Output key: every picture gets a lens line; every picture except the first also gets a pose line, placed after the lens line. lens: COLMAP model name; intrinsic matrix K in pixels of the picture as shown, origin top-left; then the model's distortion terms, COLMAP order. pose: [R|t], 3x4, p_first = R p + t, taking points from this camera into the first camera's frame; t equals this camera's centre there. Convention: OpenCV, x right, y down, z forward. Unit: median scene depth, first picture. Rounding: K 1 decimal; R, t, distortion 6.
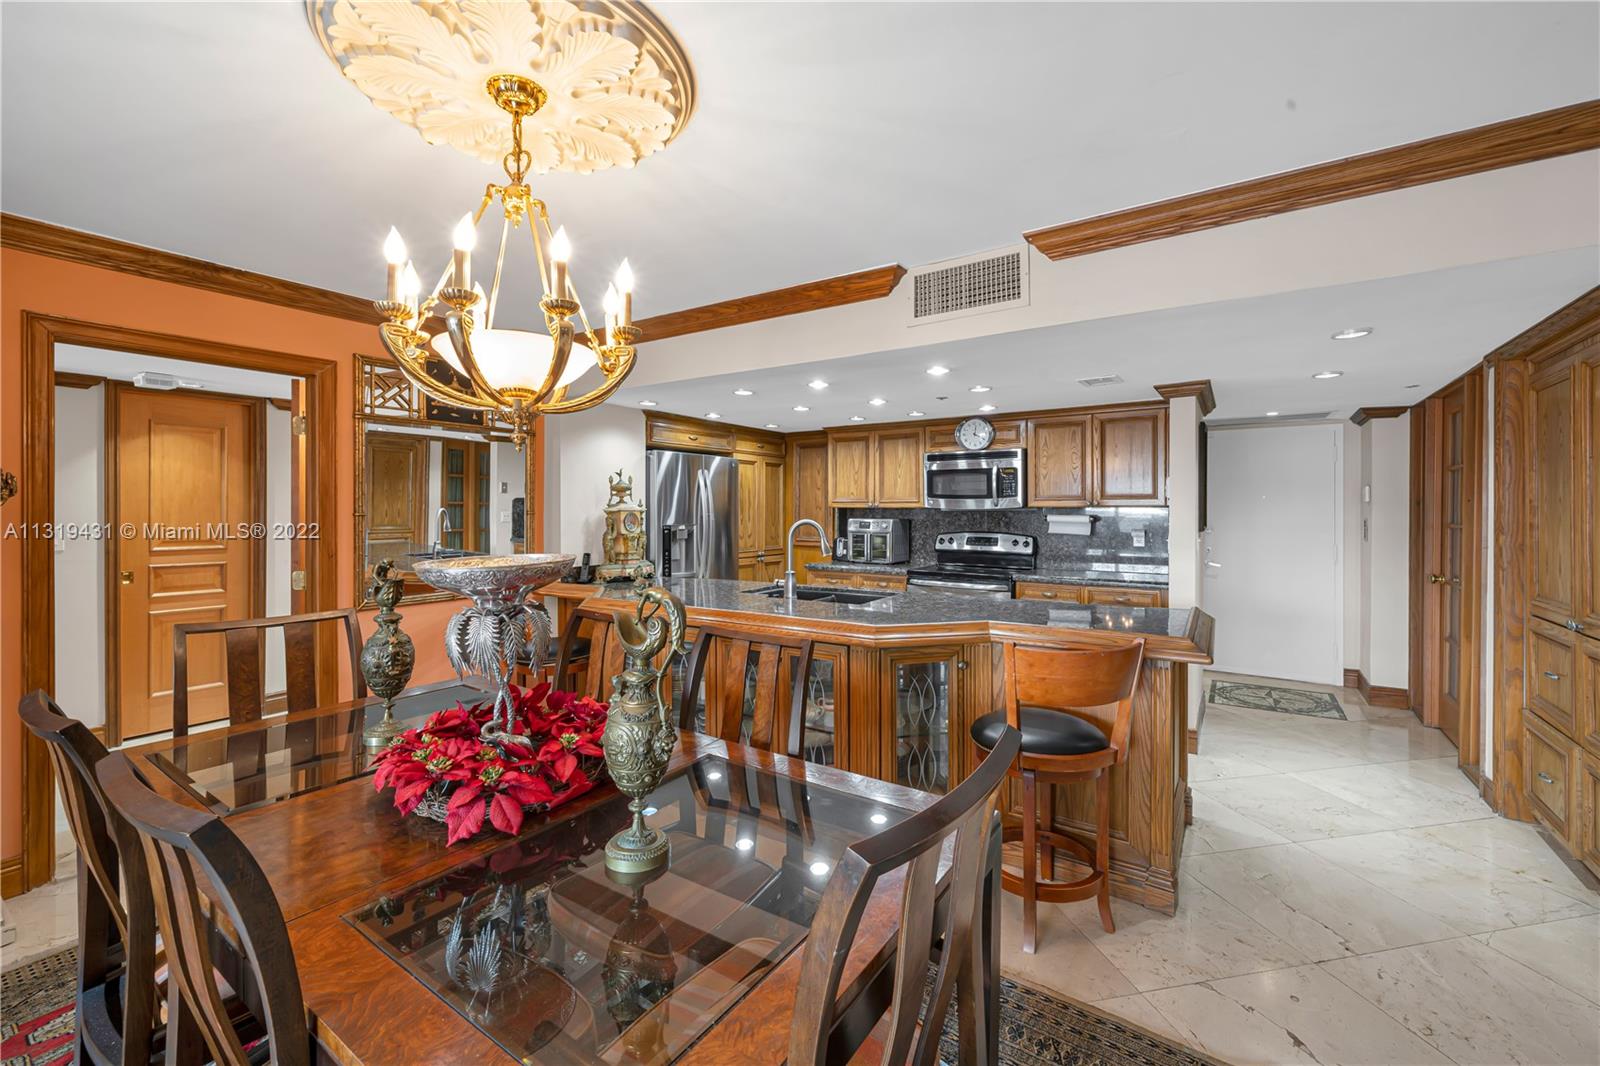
lens RADIAL K [[682.1, 0, 863.4], [0, 682.1, 511.8], [0, 0, 1]] dist [-0.000068, 0.000031]
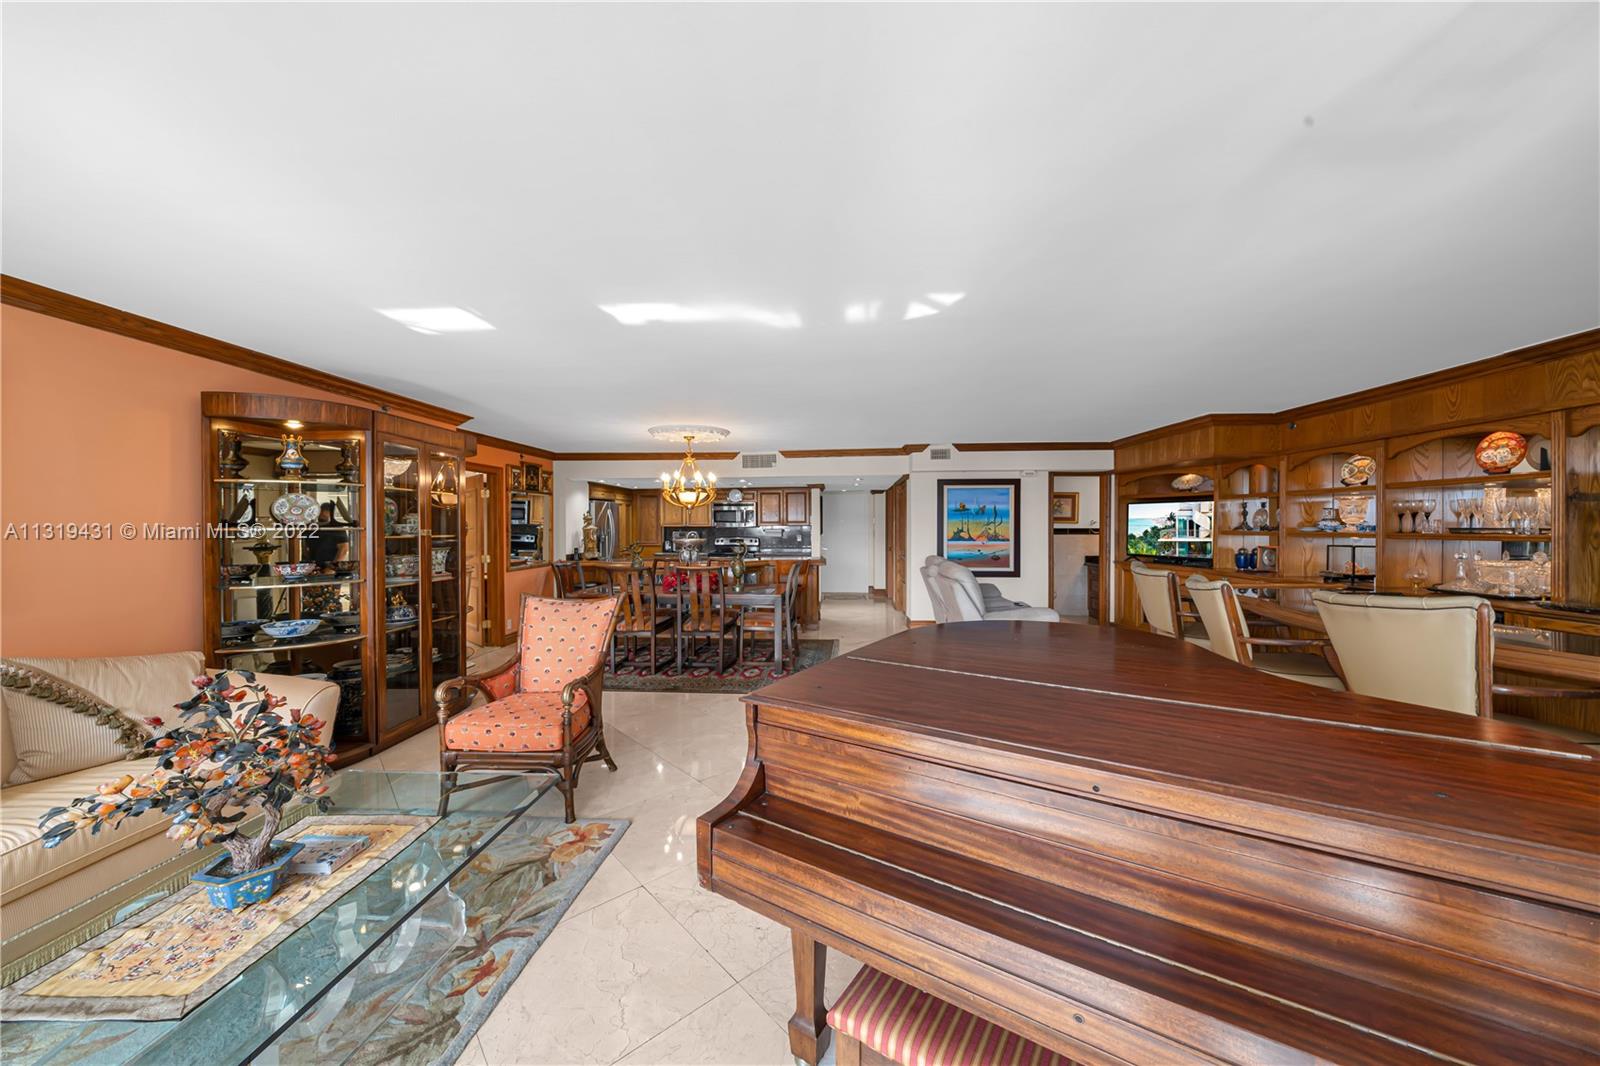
lens RADIAL K [[547.7, 0, 806.8], [0, 547.7, 524.8], [0, 0, 1]] dist [-0.000619, -0.000036]
pose [[0.899855, -0.003957, 0.436172, -0.425570], [0.005831, 0.999979, -0.002958, -0.004667], [-0.436151, 0.005205, 0.899859, -0.790202]]
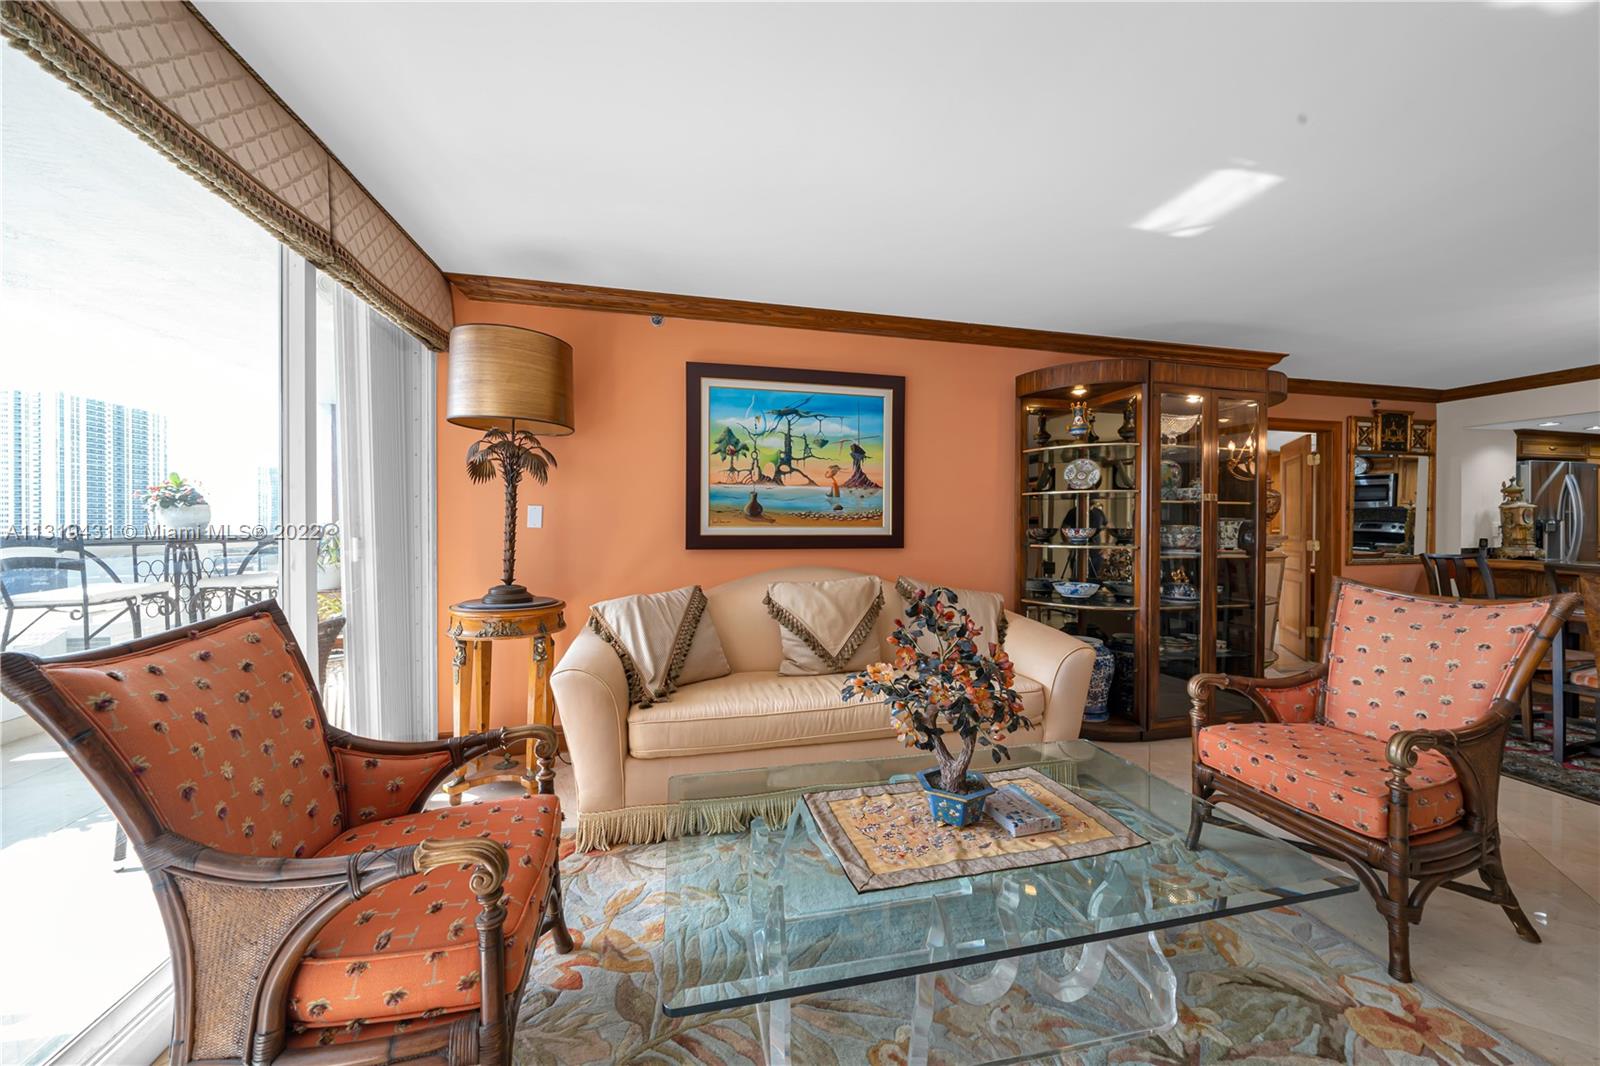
lens RADIAL K [[582.2, 0, 802.8], [0, 582.2, 527.4], [0, 0, 1]] dist [-0.007275, 0.000063]
pose [[0.671693, 0.006766, -0.740799, -0.392243], [-0.005619, 0.999976, 0.004039, 0.033699], [0.740809, 0.001450, 0.671714, -0.670579]]
